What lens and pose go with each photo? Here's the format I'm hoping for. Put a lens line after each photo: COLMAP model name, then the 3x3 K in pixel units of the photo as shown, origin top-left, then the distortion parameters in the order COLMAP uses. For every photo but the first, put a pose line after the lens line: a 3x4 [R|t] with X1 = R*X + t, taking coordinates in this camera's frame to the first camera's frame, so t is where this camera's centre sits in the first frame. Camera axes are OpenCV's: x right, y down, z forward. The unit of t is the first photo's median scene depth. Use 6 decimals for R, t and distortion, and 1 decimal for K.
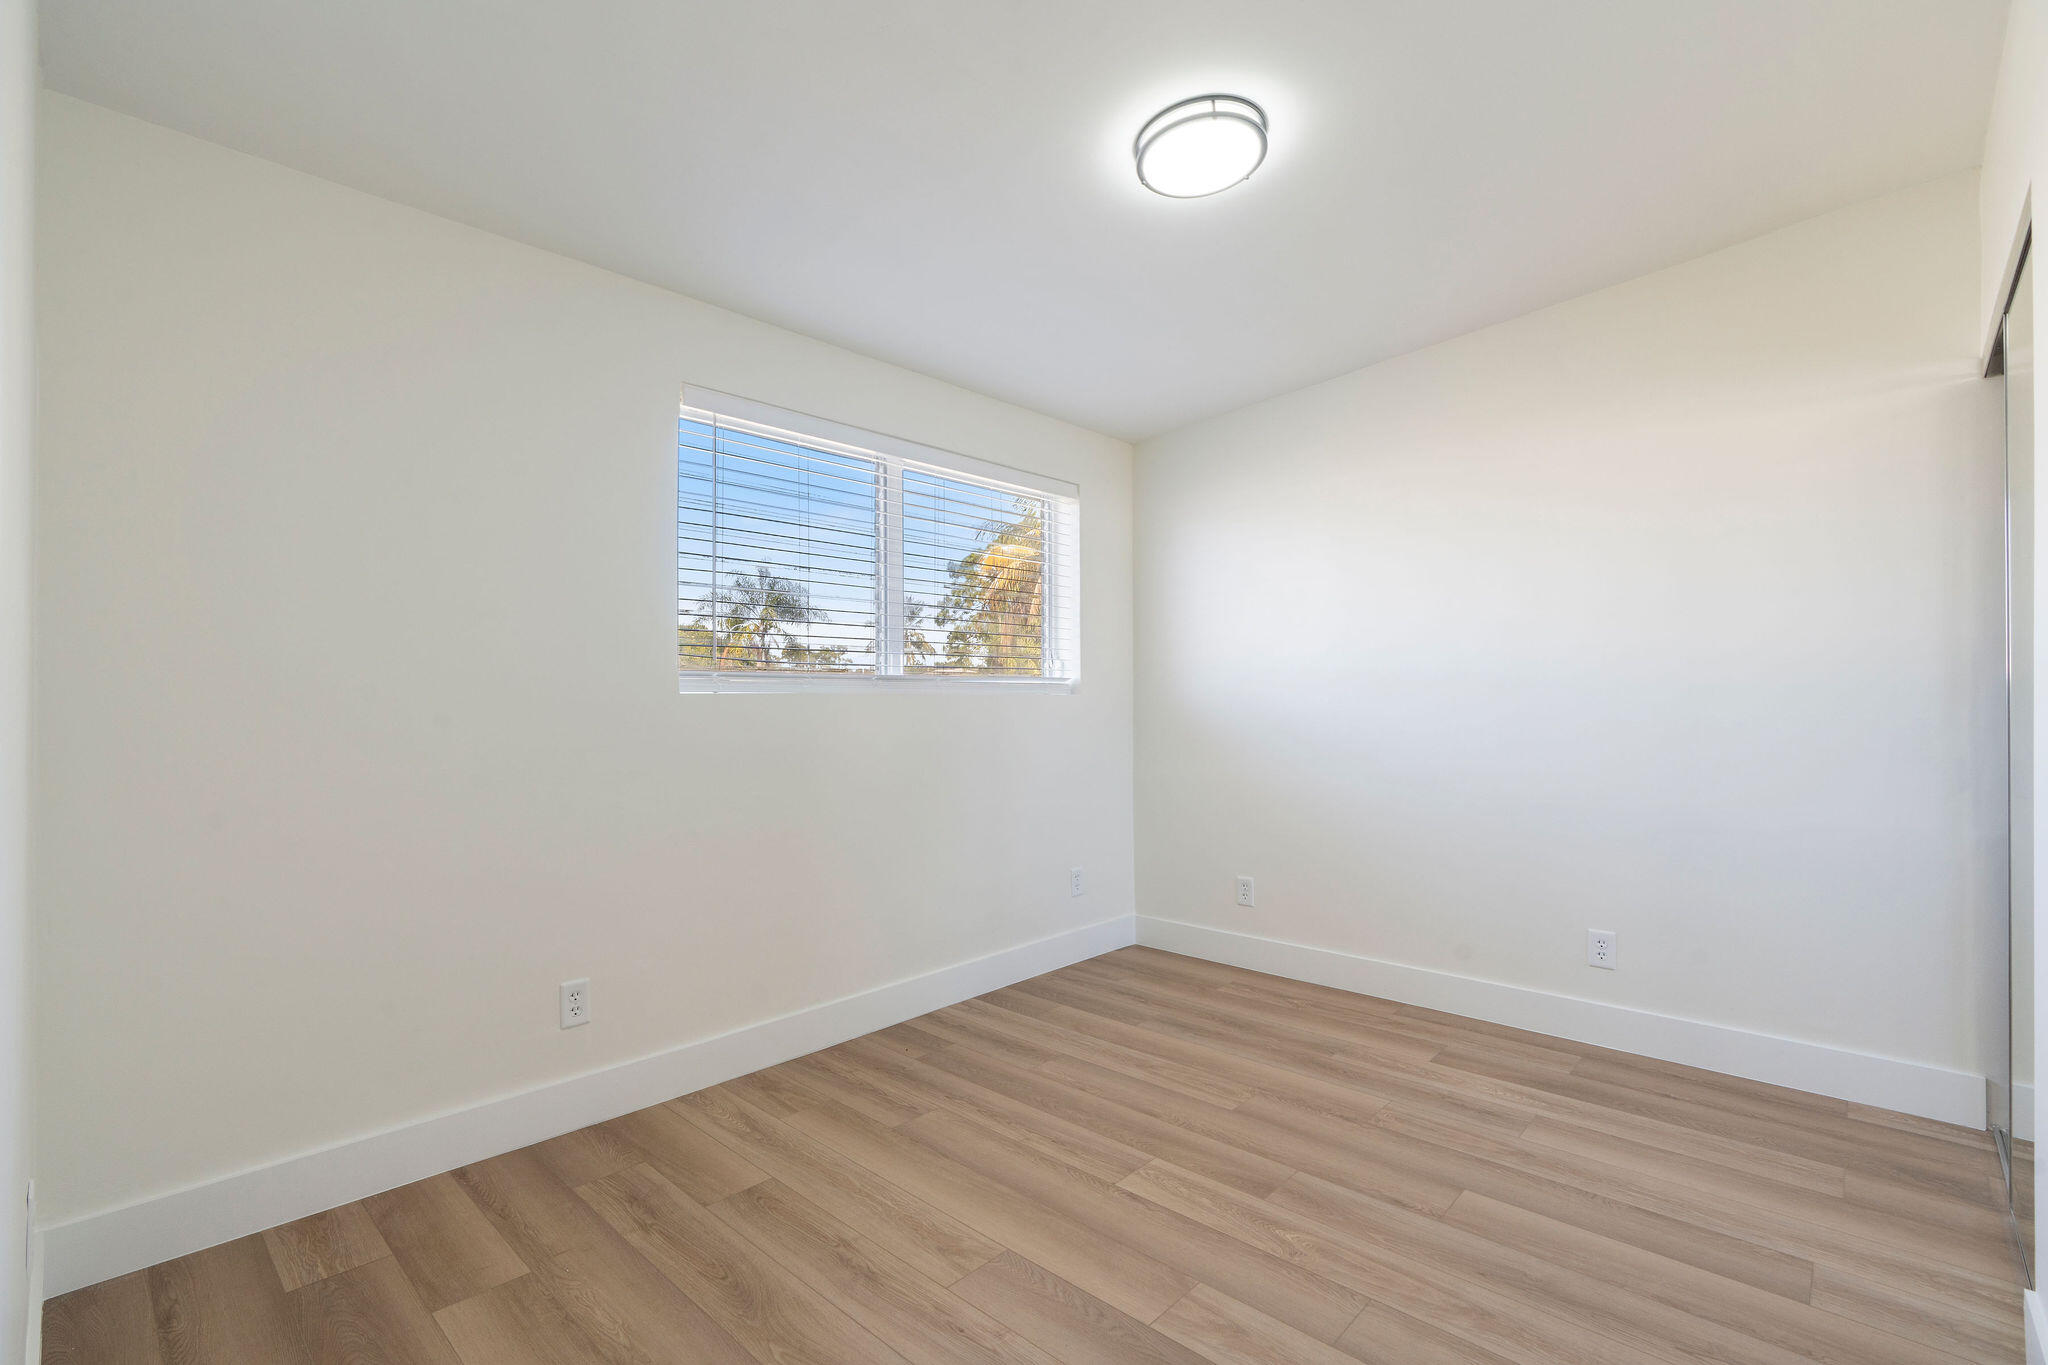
lens RADIAL K [[927.8, 0, 1025.8], [0, 927.8, 678.5], [0, 0, 1]] dist [-0.008794, 0.003401]
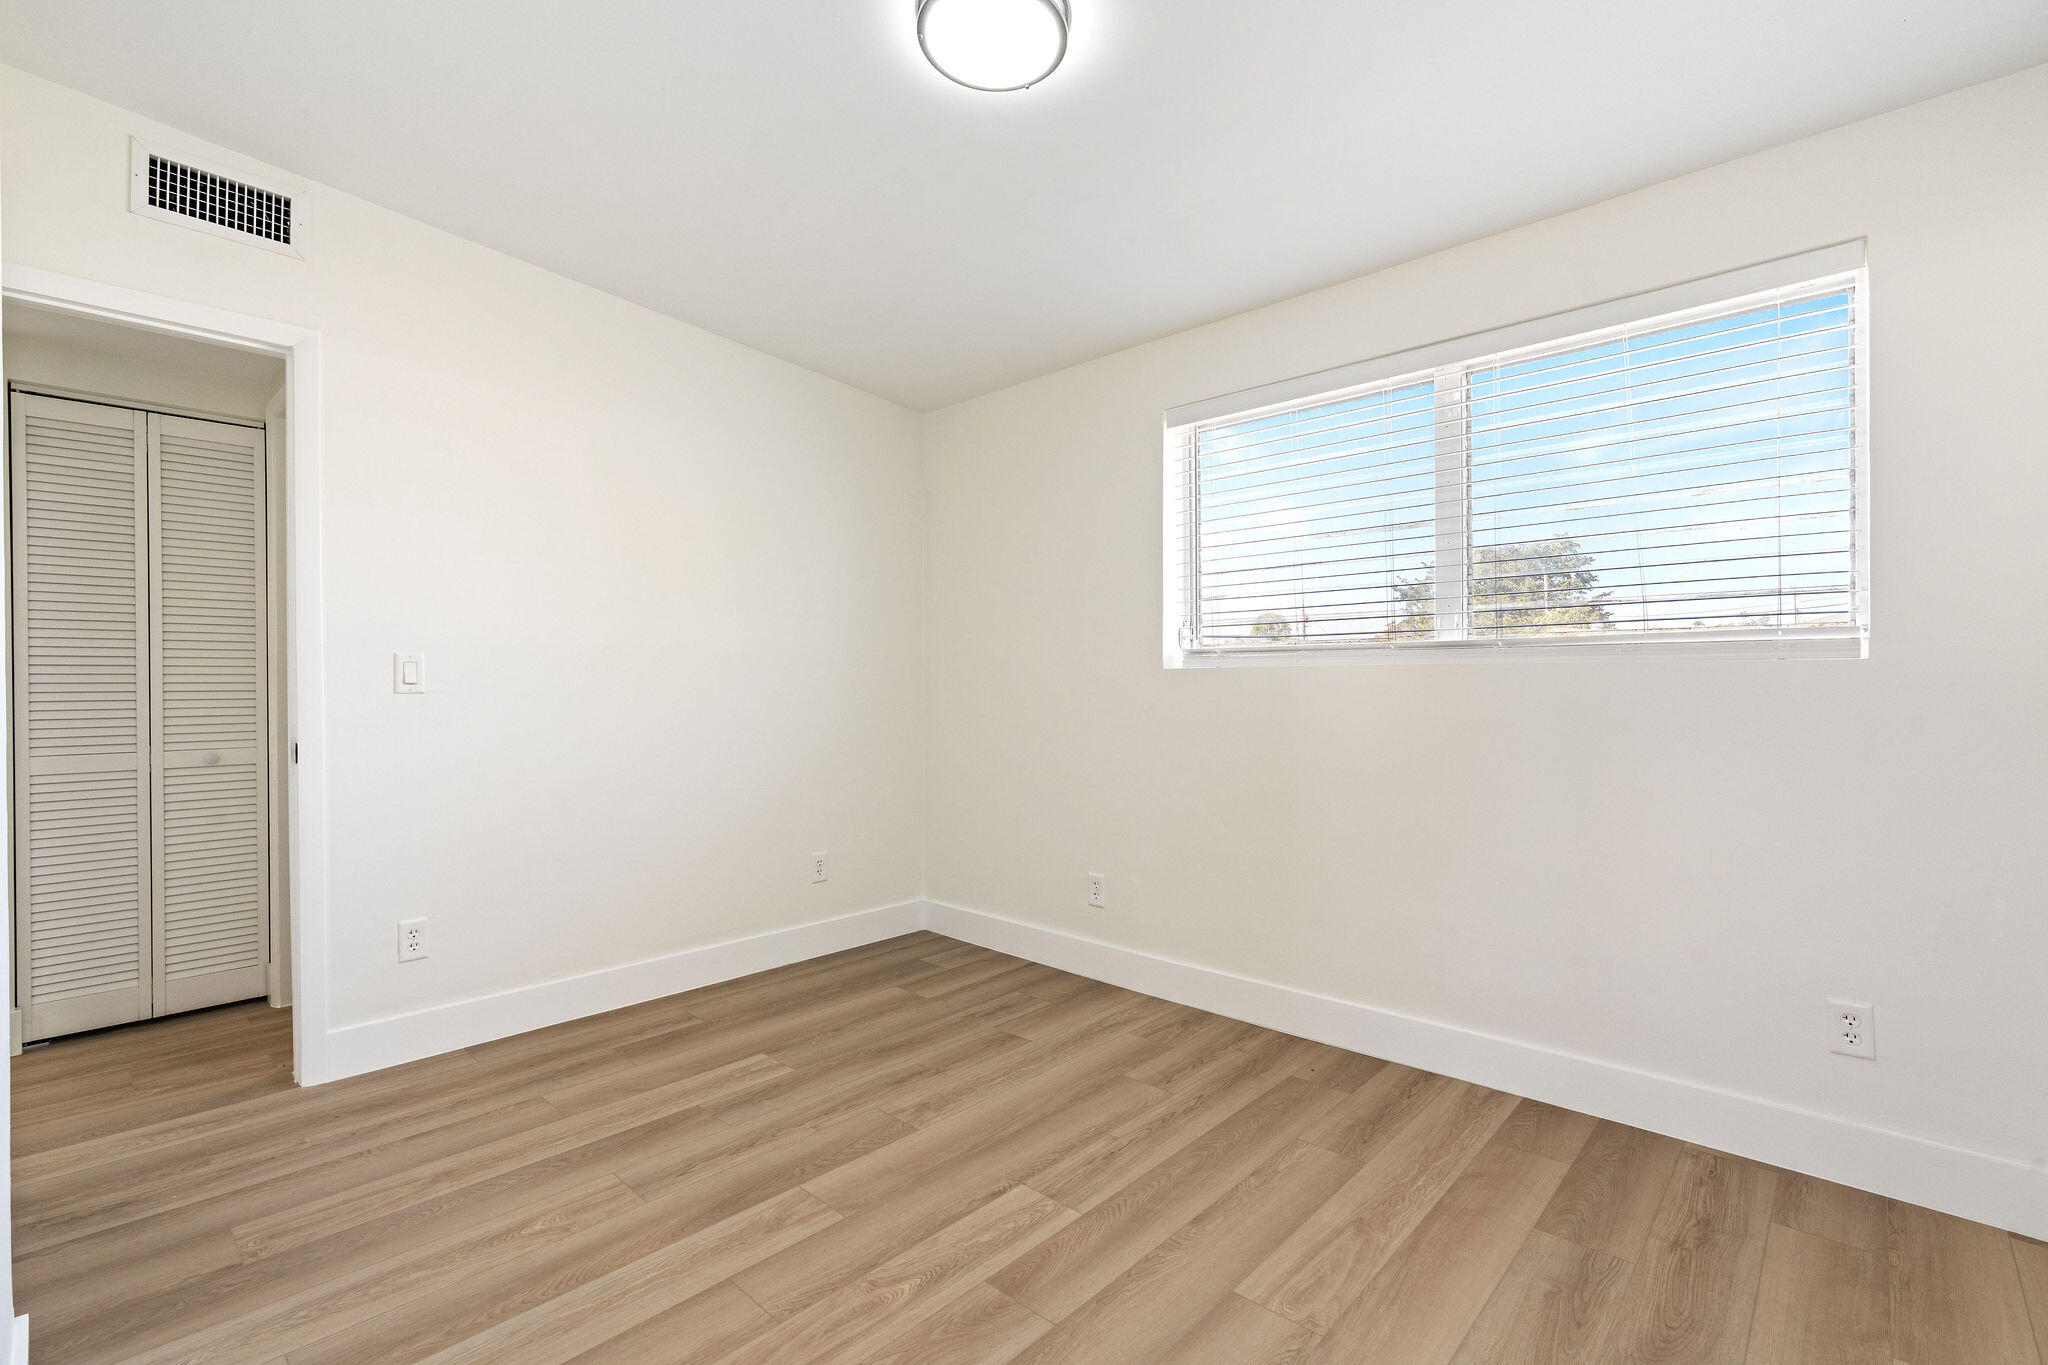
lens RADIAL K [[927.8, 0, 1024.2], [0, 927.8, 692.0], [0, 0, 1]] dist [-0.008794, 0.003401]
pose [[-0.004553, 0.013568, -0.999898, 1.032887], [0.020421, 0.999701, 0.013473, 0.032360], [0.999781, -0.020358, -0.004828, 1.016923]]
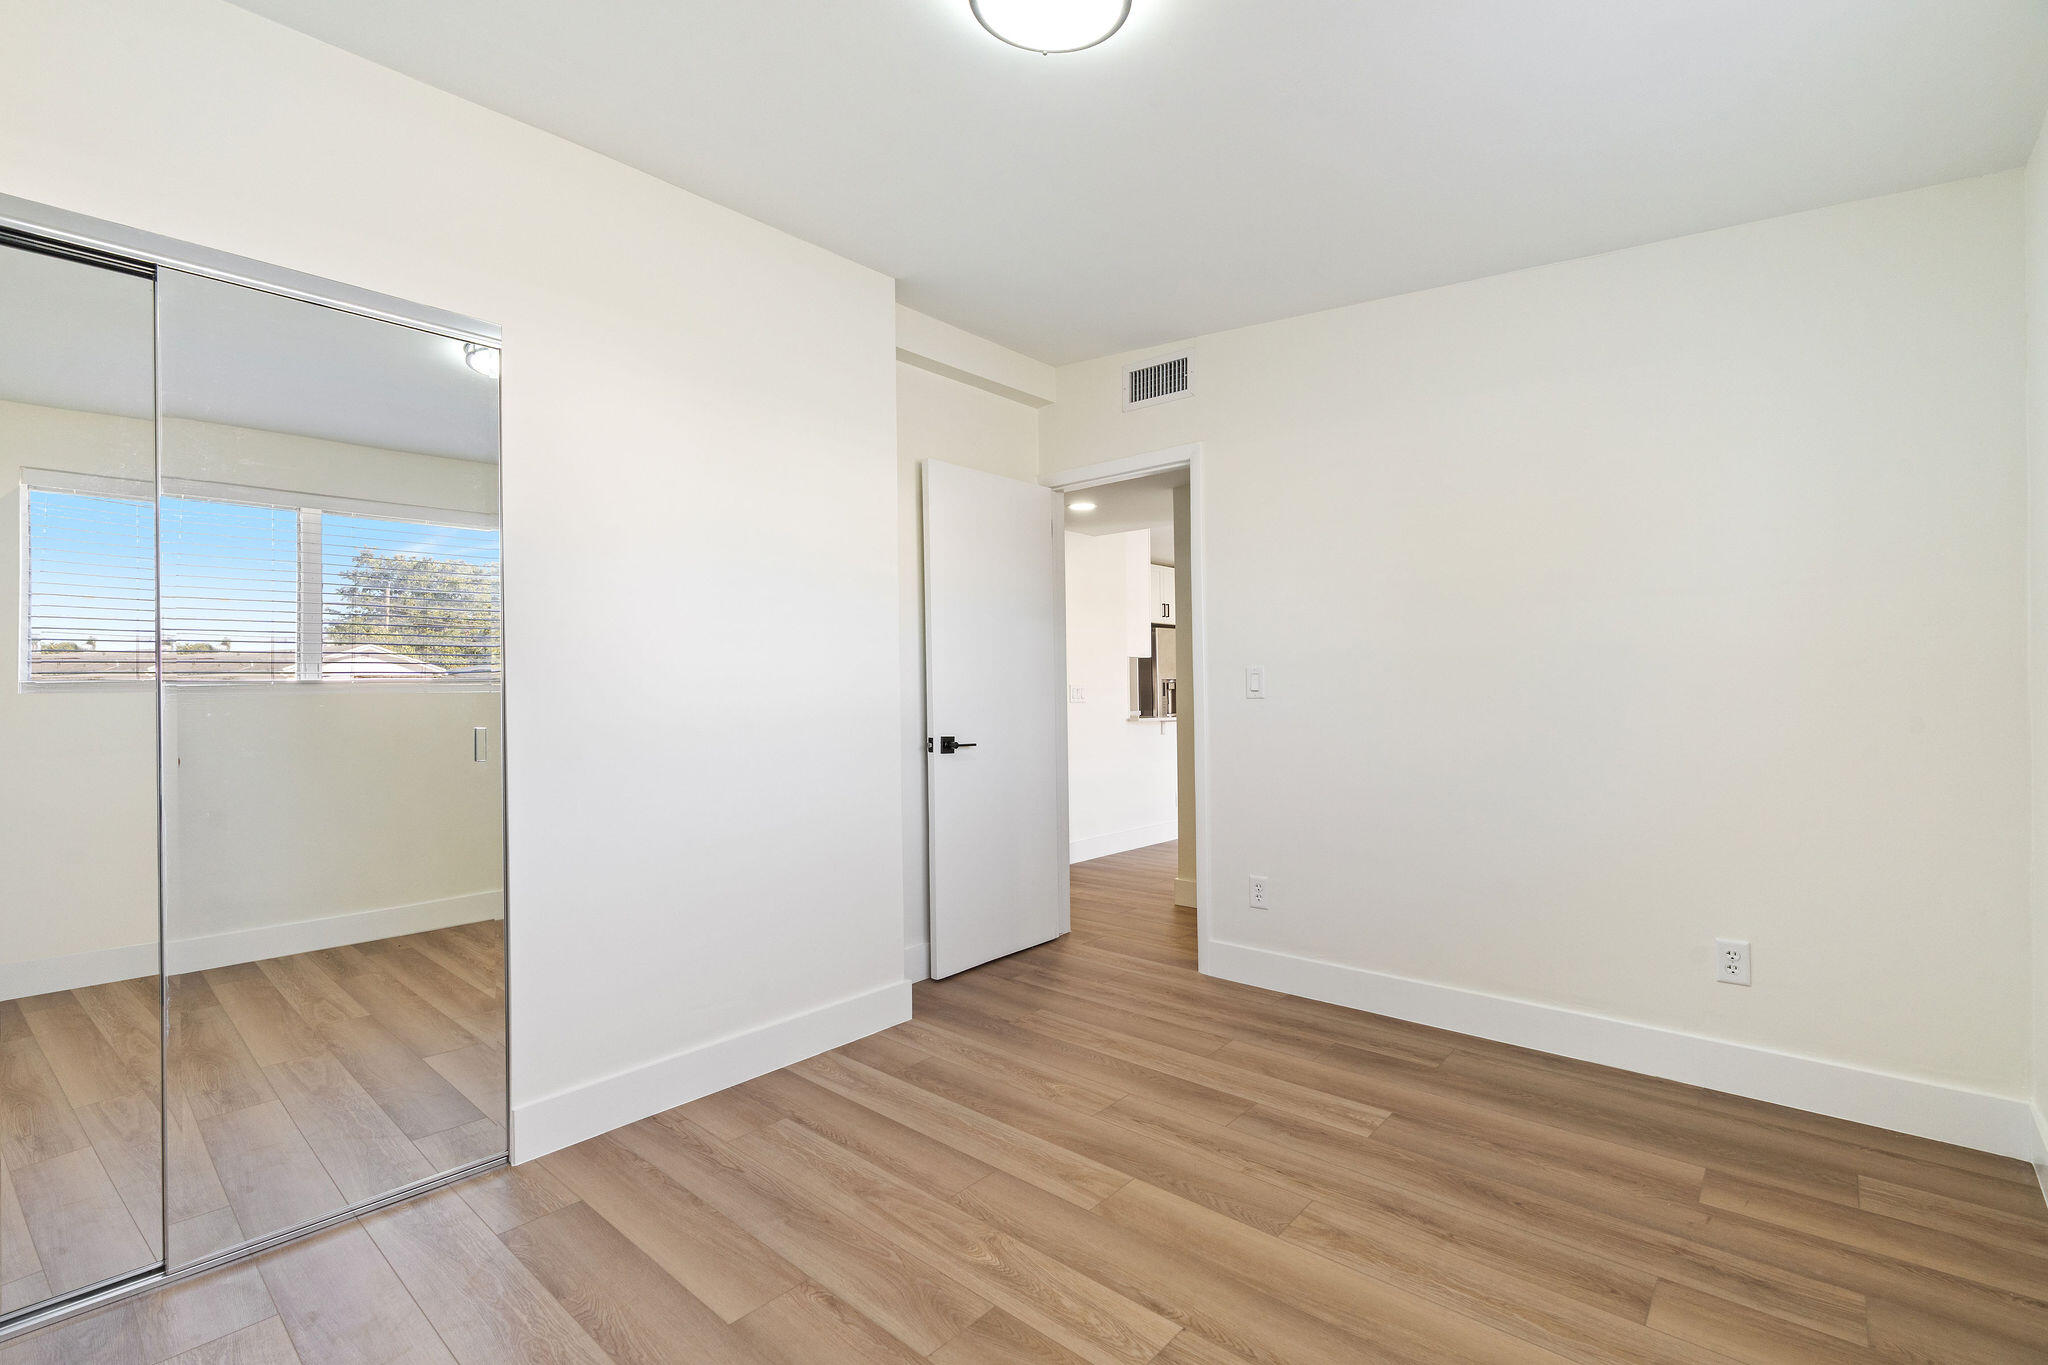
lens RADIAL K [[927.8, 0, 1016.0], [0, 927.8, 684.4], [0, 0, 1]] dist [-0.008794, 0.003401]
pose [[-0.999794, 0.014031, -0.014649, 0.235740], [0.014291, 0.999740, -0.017793, 0.033248], [0.014396, -0.017999, -0.999734, 1.762303]]
